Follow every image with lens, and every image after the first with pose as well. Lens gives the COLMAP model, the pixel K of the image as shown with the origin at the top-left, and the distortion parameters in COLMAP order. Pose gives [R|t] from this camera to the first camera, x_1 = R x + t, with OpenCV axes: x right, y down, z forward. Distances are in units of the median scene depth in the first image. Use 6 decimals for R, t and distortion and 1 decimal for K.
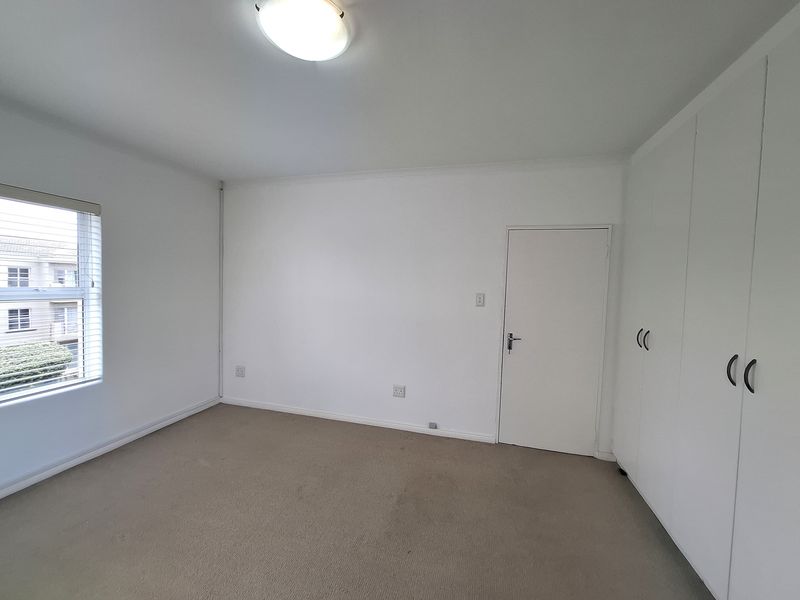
lens RADIAL K [[326.8, 0, 400.0], [0, 326.8, 300.0], [0, 0, 1]] dist [0.000680, 0.000222]
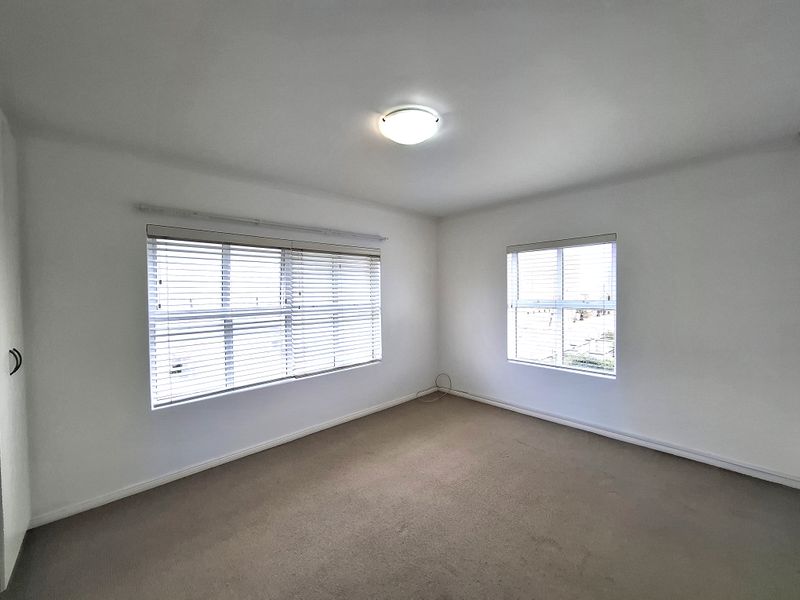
lens RADIAL K [[325.3, 0, 405.5], [0, 325.3, 303.8], [0, 0, 1]] dist [0.000337, 0.000047]
pose [[-0.513603, 0.005699, -0.858009, 0.504136], [-0.047558, 0.998252, 0.035099, -0.031390], [0.856709, 0.058832, -0.512434, 0.916485]]
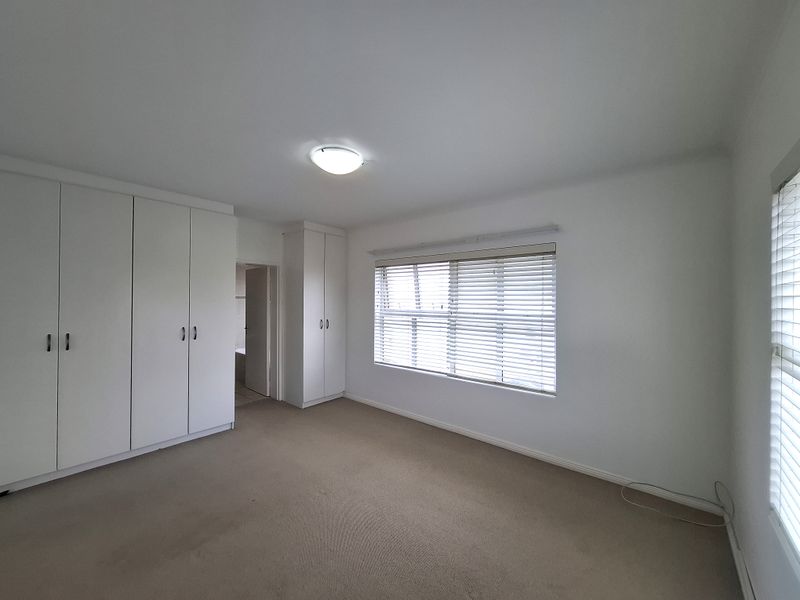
lens RADIAL K [[317.5, 0, 399.6], [0, 317.5, 299.1], [0, 0, 1]] dist [-0.001462, -0.000004]
pose [[-0.906896, -0.037952, 0.419642, -0.685198], [-0.015047, 0.998217, 0.057759, -0.085996], [-0.421086, 0.046067, -0.905850, 1.233000]]
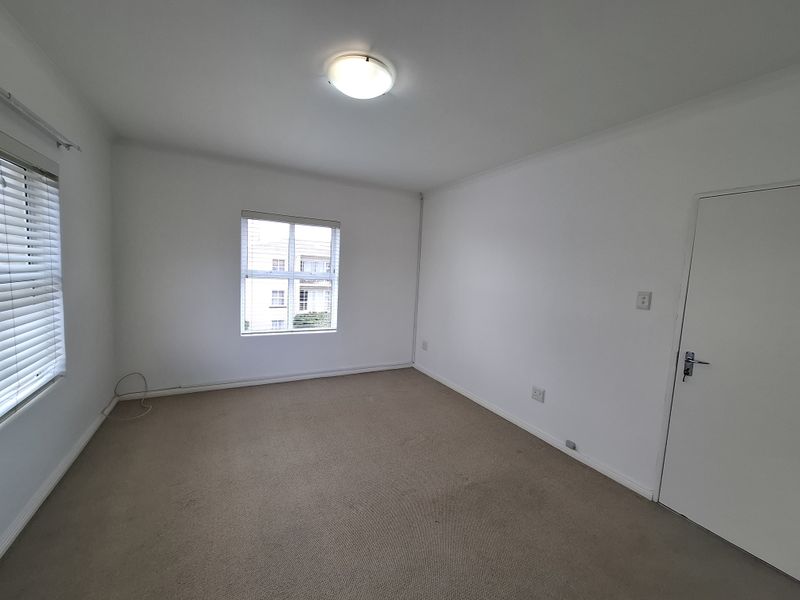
lens RADIAL K [[317.5, 0, 399.6], [0, 317.5, 299.1], [0, 0, 1]] dist [-0.001462, -0.000004]
pose [[0.701755, 0.074945, -0.708465, 0.398656], [-0.071486, 0.996840, 0.034642, 0.011911], [0.708823, 0.026336, 0.704895, 0.106104]]
